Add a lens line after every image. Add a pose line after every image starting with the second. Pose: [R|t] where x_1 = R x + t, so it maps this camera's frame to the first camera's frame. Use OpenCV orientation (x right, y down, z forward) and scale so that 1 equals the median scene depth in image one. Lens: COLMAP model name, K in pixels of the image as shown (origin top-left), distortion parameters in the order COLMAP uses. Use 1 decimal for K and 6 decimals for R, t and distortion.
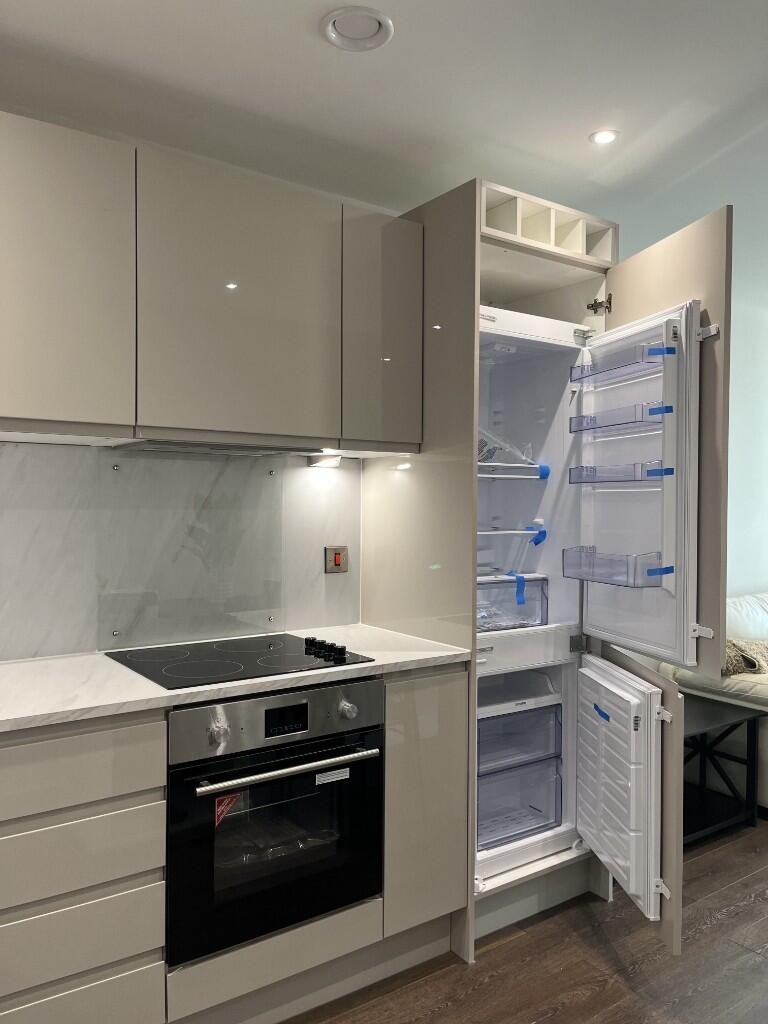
lens RADIAL K [[777.1, 0, 384.0], [0, 777.1, 512.0], [0, 0, 1]] dist [0.056651, -0.074498]
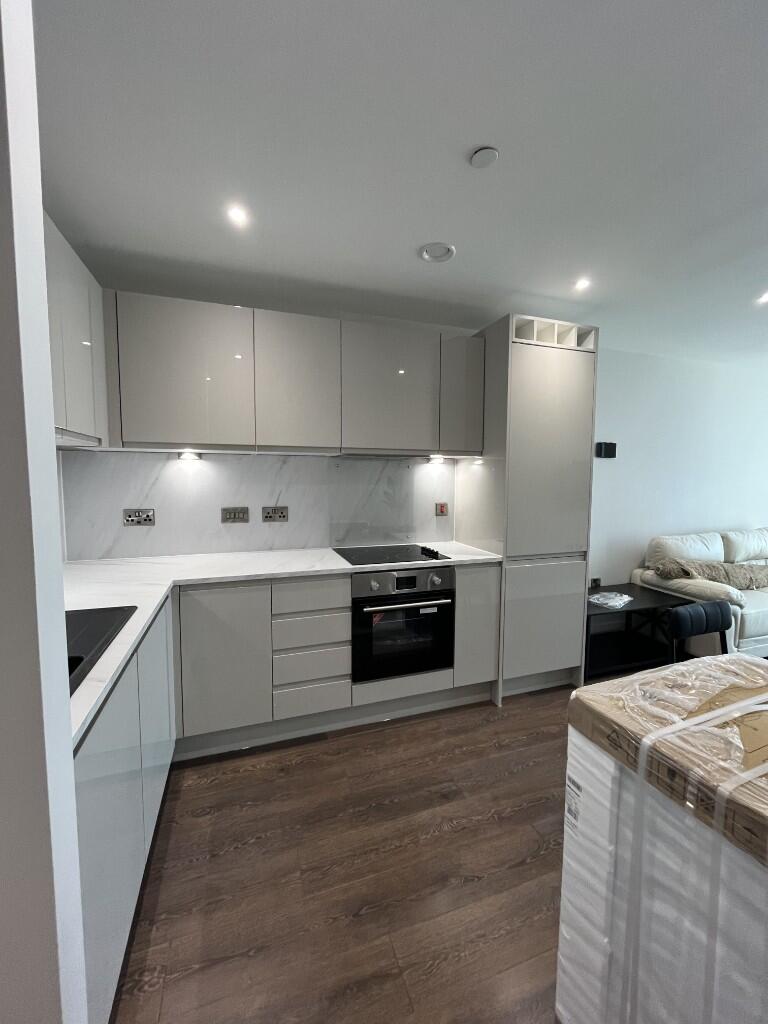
lens RADIAL K [[413.9, 0, 384.1], [0, 413.9, 508.3], [0, 0, 1]] dist [0.000053, -0.000014]
pose [[0.960649, 0.019418, -0.277086, 0.113799], [-0.002098, 0.998032, 0.062668, -0.010379], [0.277757, -0.059620, 0.958799, -0.092902]]
